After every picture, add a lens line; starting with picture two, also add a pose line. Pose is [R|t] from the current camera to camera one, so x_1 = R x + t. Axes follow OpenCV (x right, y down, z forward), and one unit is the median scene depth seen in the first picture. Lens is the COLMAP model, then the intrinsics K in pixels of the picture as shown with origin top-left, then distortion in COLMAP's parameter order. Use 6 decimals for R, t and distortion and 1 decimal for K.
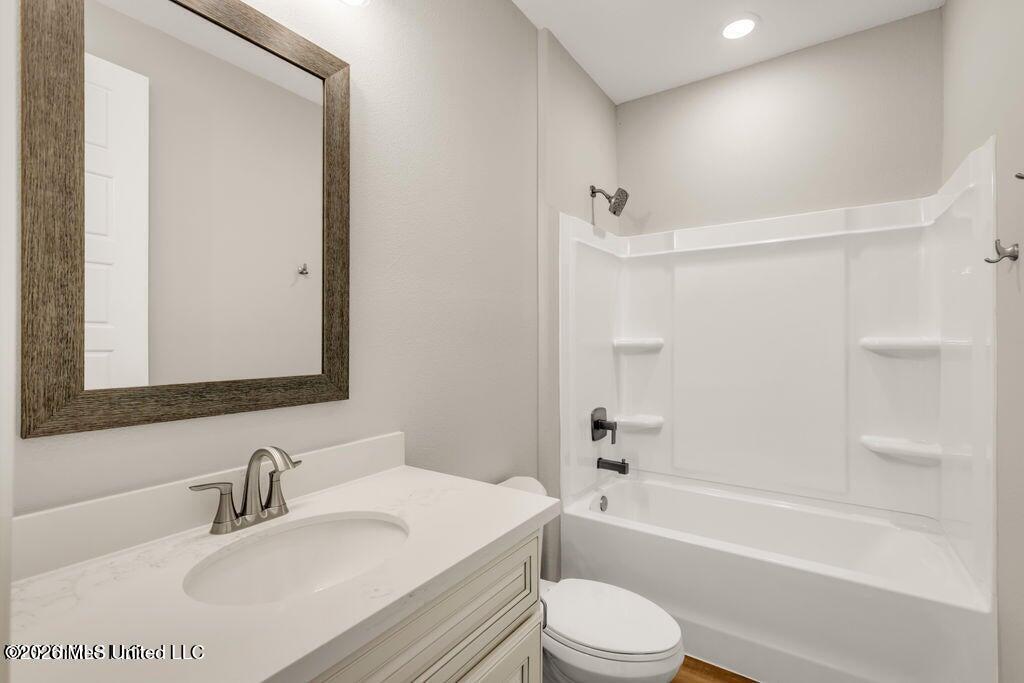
lens RADIAL K [[462.4, 0, 513.2], [0, 462.4, 343.1], [0, 0, 1]] dist [0.009947, -0.002920]
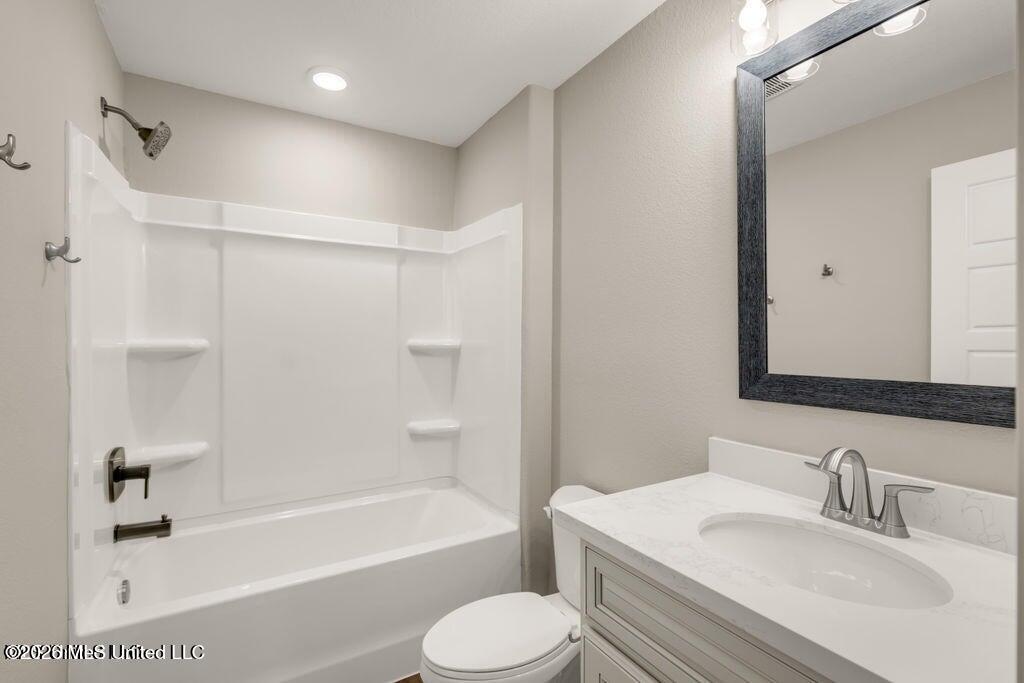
lens RADIAL K [[462.4, 0, 514.0], [0, 462.4, 342.0], [0, 0, 1]] dist [0.009947, -0.002920]
pose [[0.418815, -0.011637, 0.907997, -0.172848], [-0.002792, 0.999897, 0.014103, -0.019248], [-0.908068, -0.008441, 0.418739, 0.231375]]
